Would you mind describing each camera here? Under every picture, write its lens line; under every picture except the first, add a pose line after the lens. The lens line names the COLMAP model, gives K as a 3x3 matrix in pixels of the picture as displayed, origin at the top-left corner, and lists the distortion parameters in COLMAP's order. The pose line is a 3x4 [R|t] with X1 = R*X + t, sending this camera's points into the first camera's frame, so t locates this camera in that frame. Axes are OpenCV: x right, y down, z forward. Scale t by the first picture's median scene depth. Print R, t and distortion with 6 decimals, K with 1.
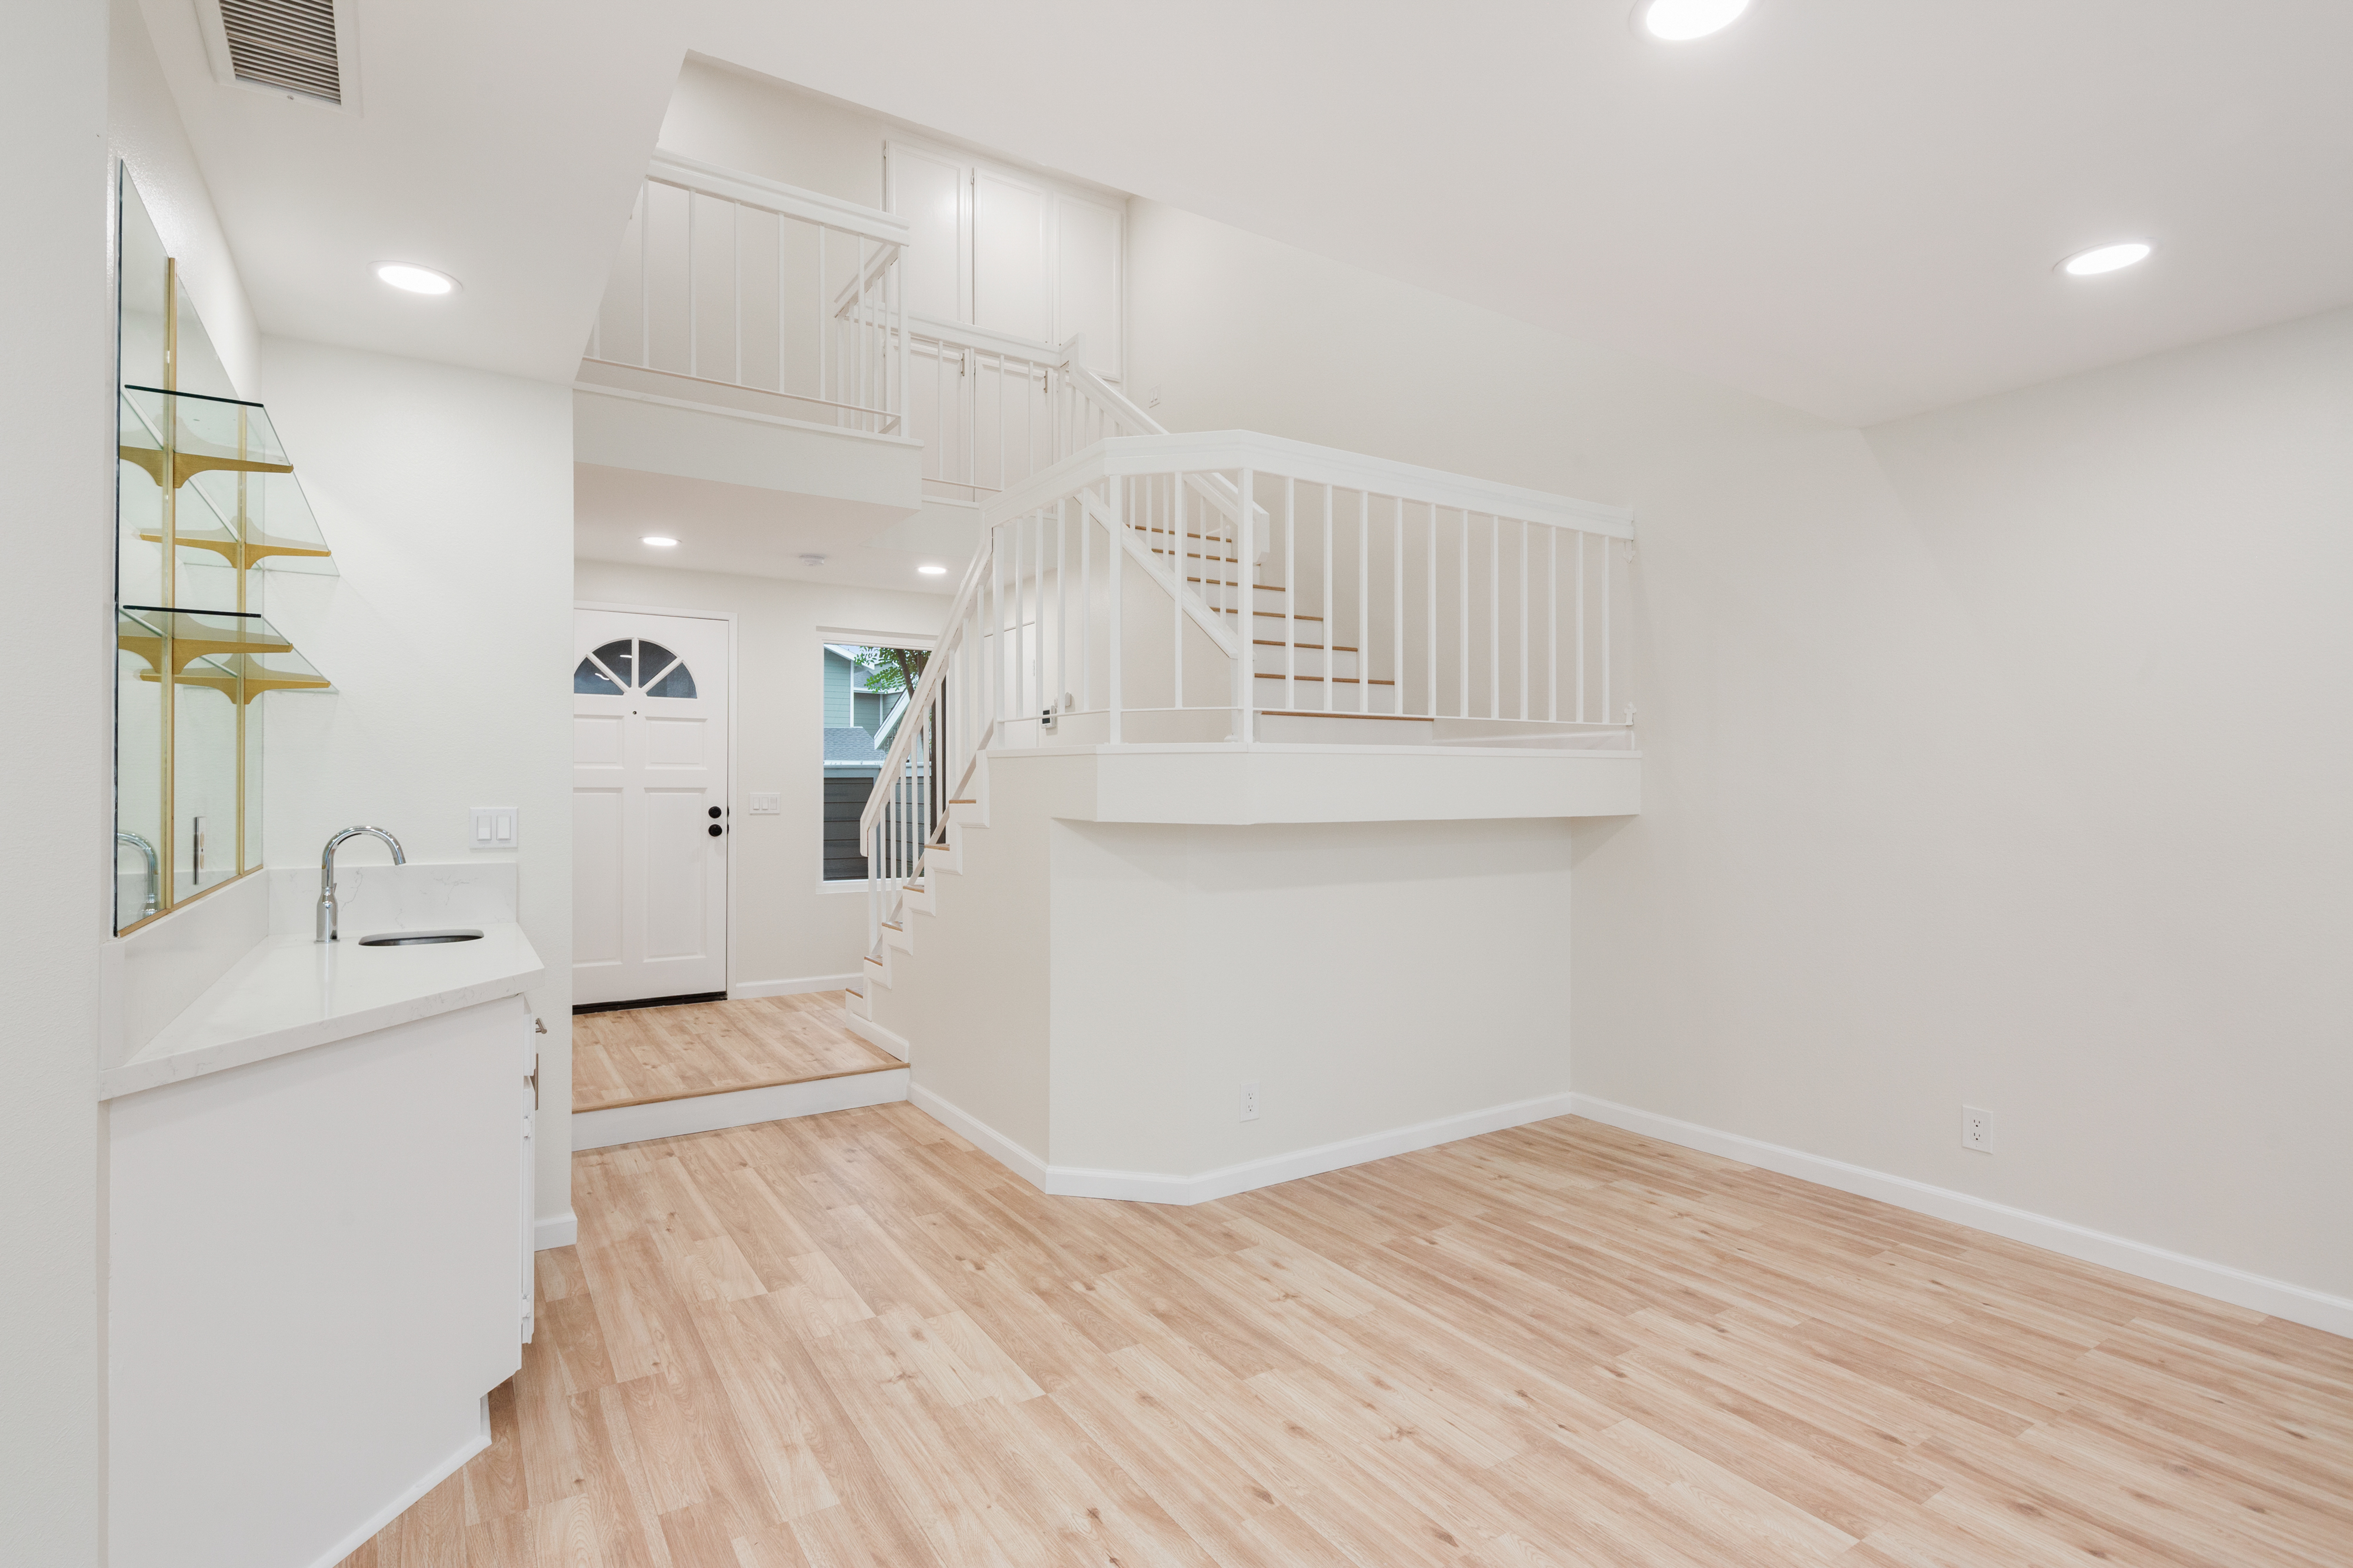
lens RADIAL K [[1131.8, 0, 1169.2], [0, 1131.8, 783.8], [0, 0, 1]] dist [0.002234, -0.000615]
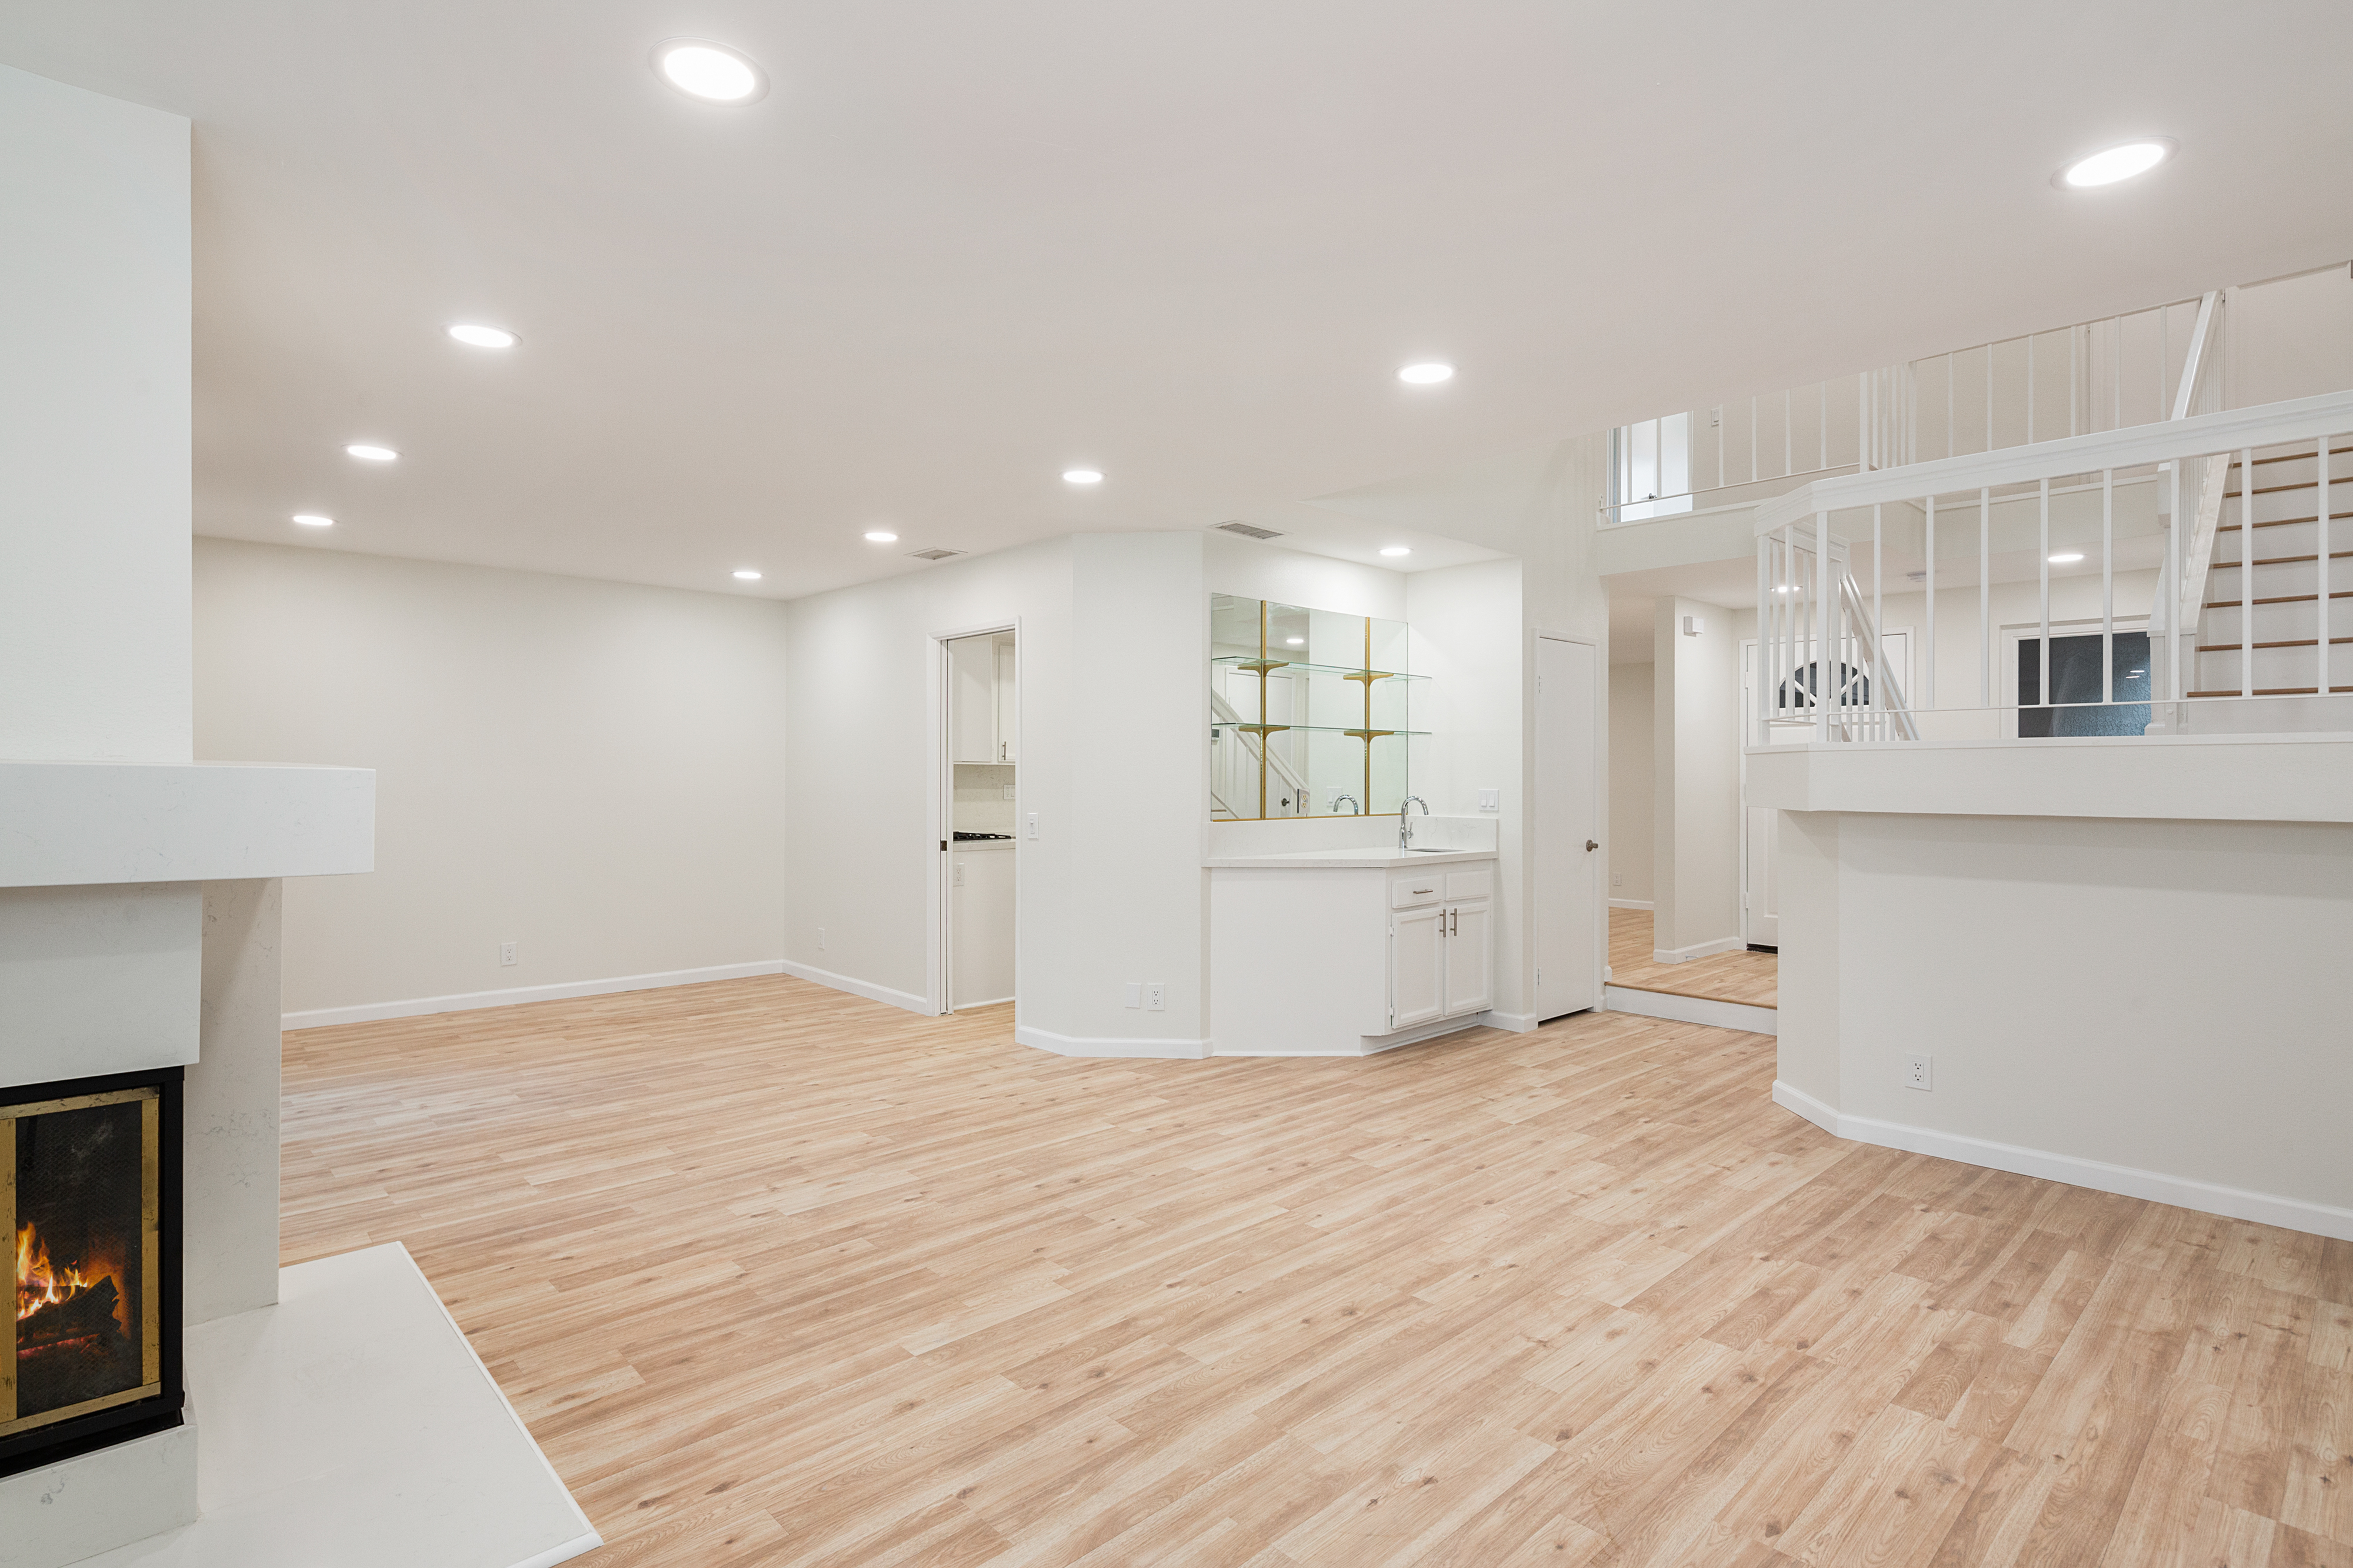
lens RADIAL K [[1161.5, 0, 1146.2], [0, 1161.5, 777.5], [0, 0, 1]] dist [-0.000794, -0.001060]
pose [[0.166126, -0.001350, -0.986104, 1.315092], [-0.000541, 0.999999, -0.001460, 0.004600], [0.986104, 0.000776, 0.166125, 0.117401]]
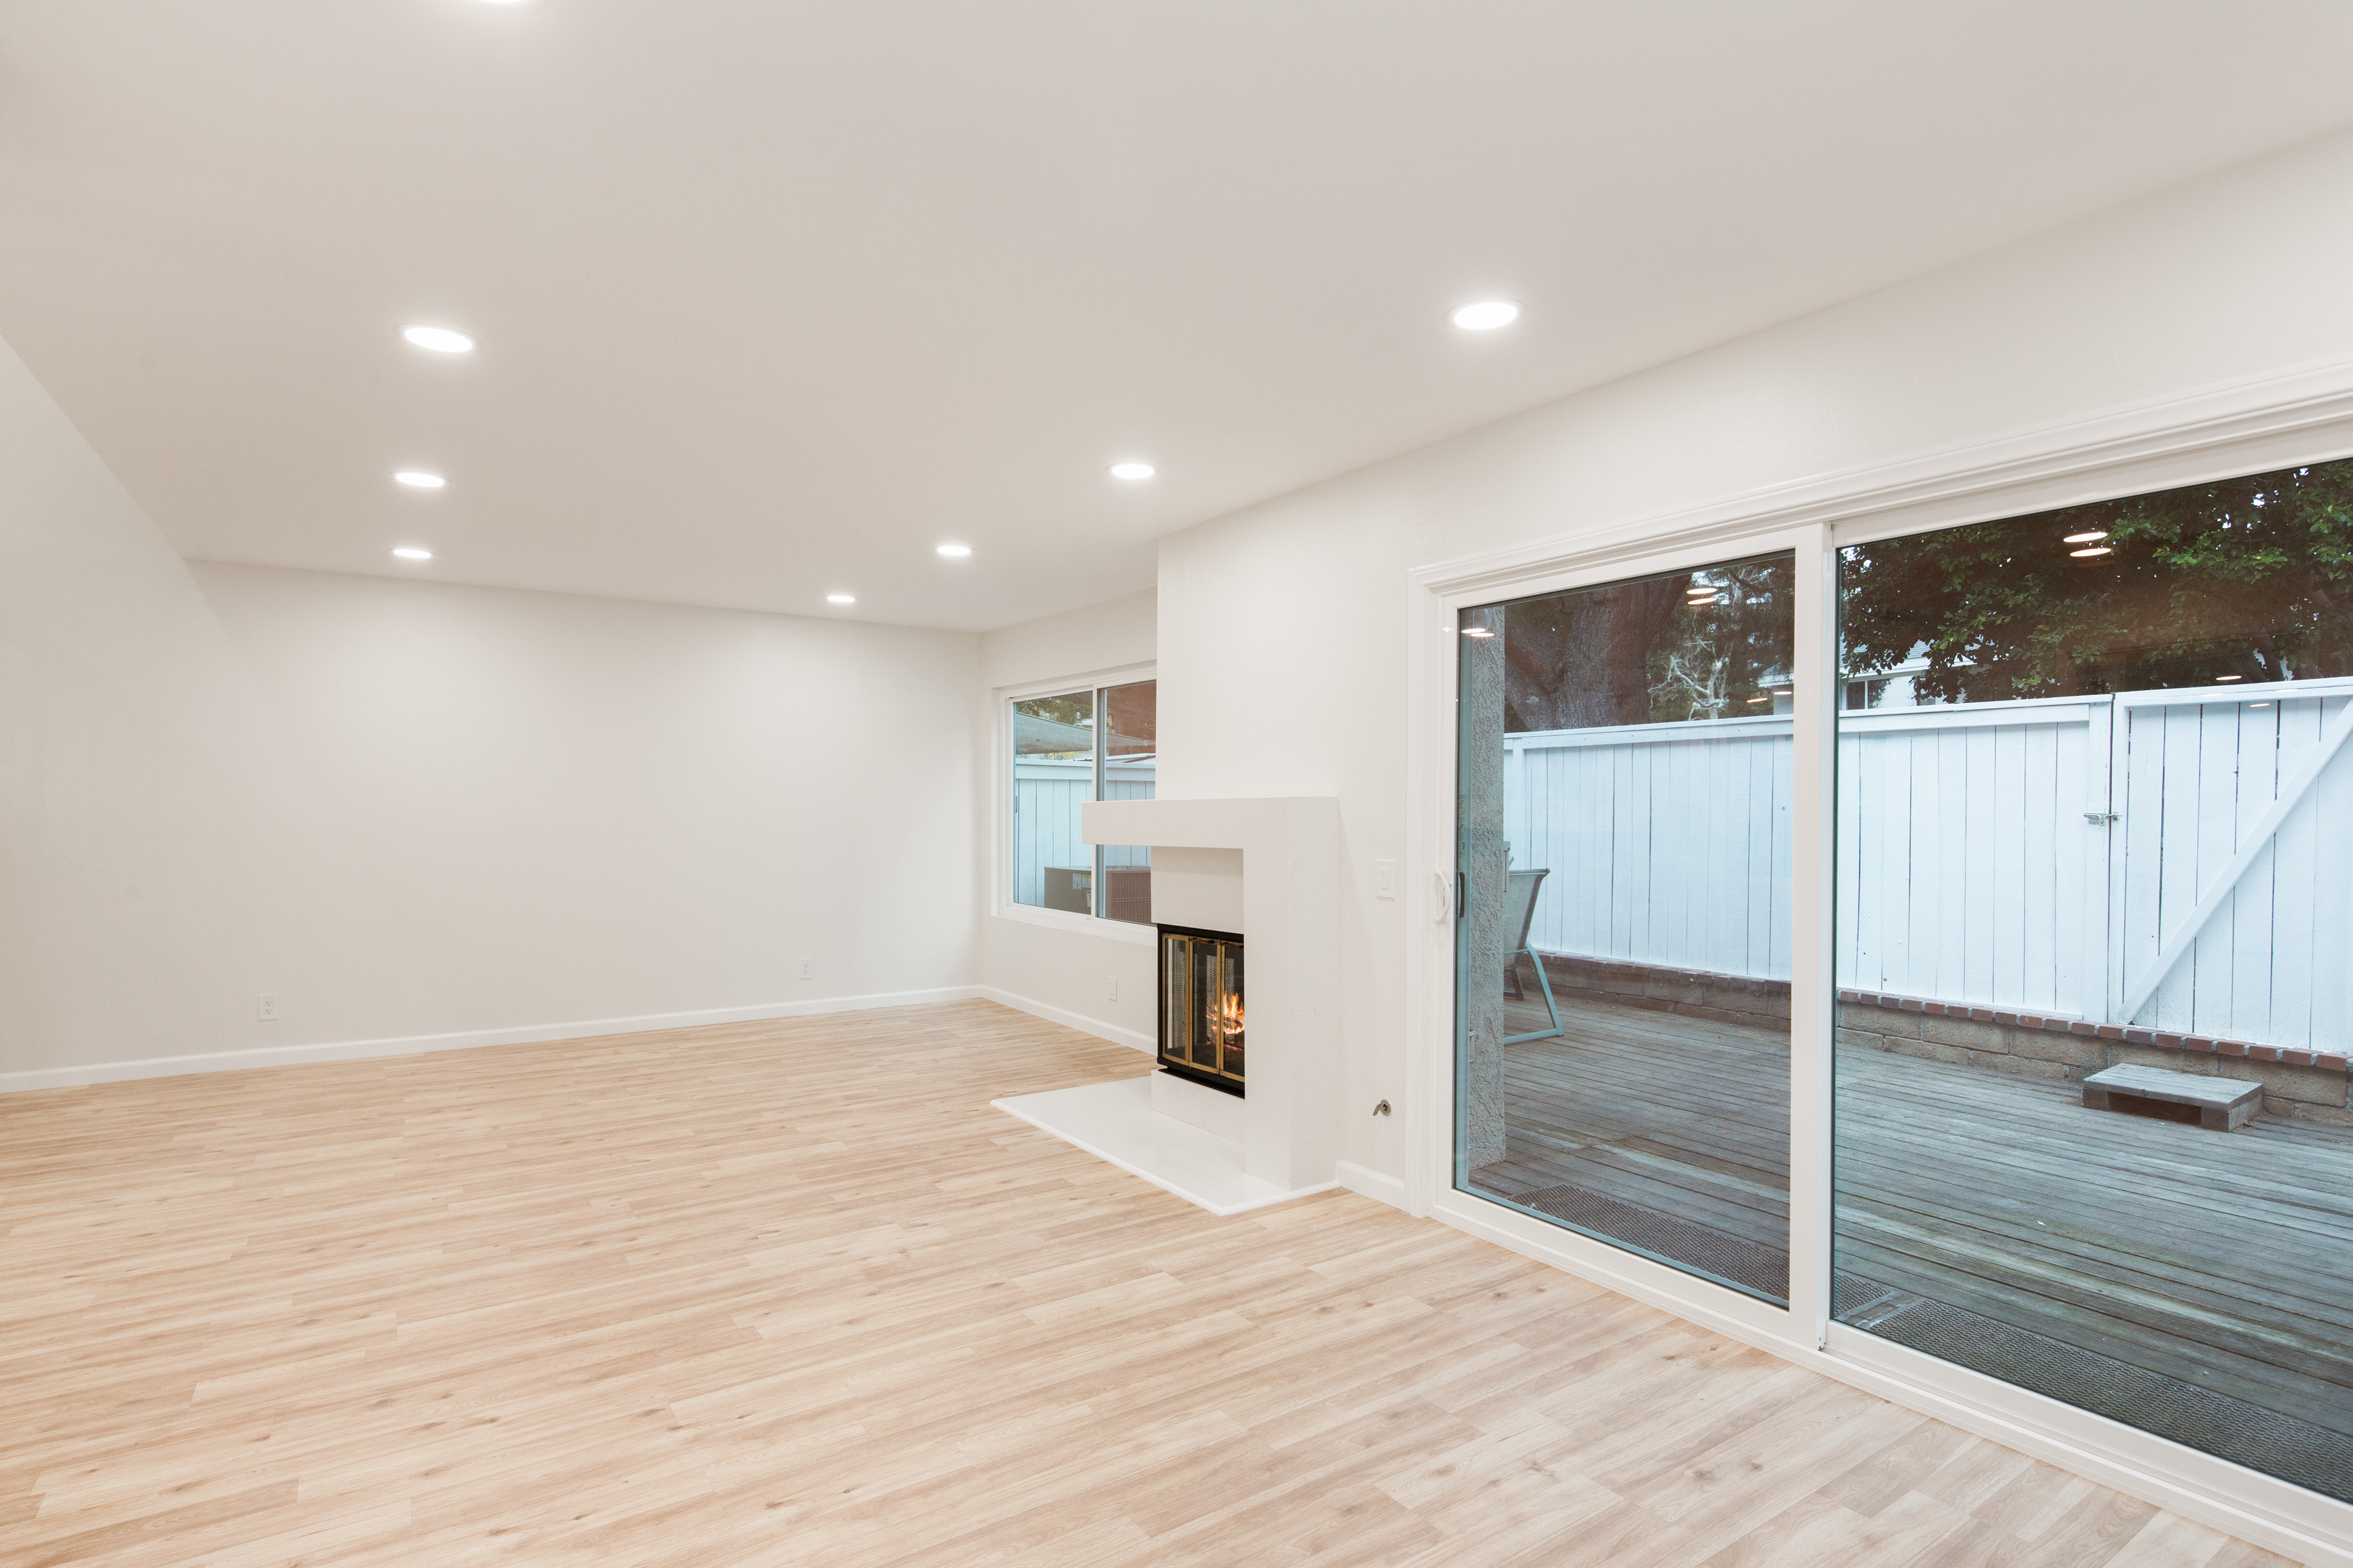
lens RADIAL K [[1162.3, 0, 1165.9], [0, 1162.3, 811.3], [0, 0, 1]] dist [-0.004013, -0.000811]
pose [[-0.022350, -0.010641, 0.999694, -1.154968], [-0.008007, 0.999913, 0.010464, -0.007129], [-0.999718, -0.007771, -0.022434, -0.304469]]
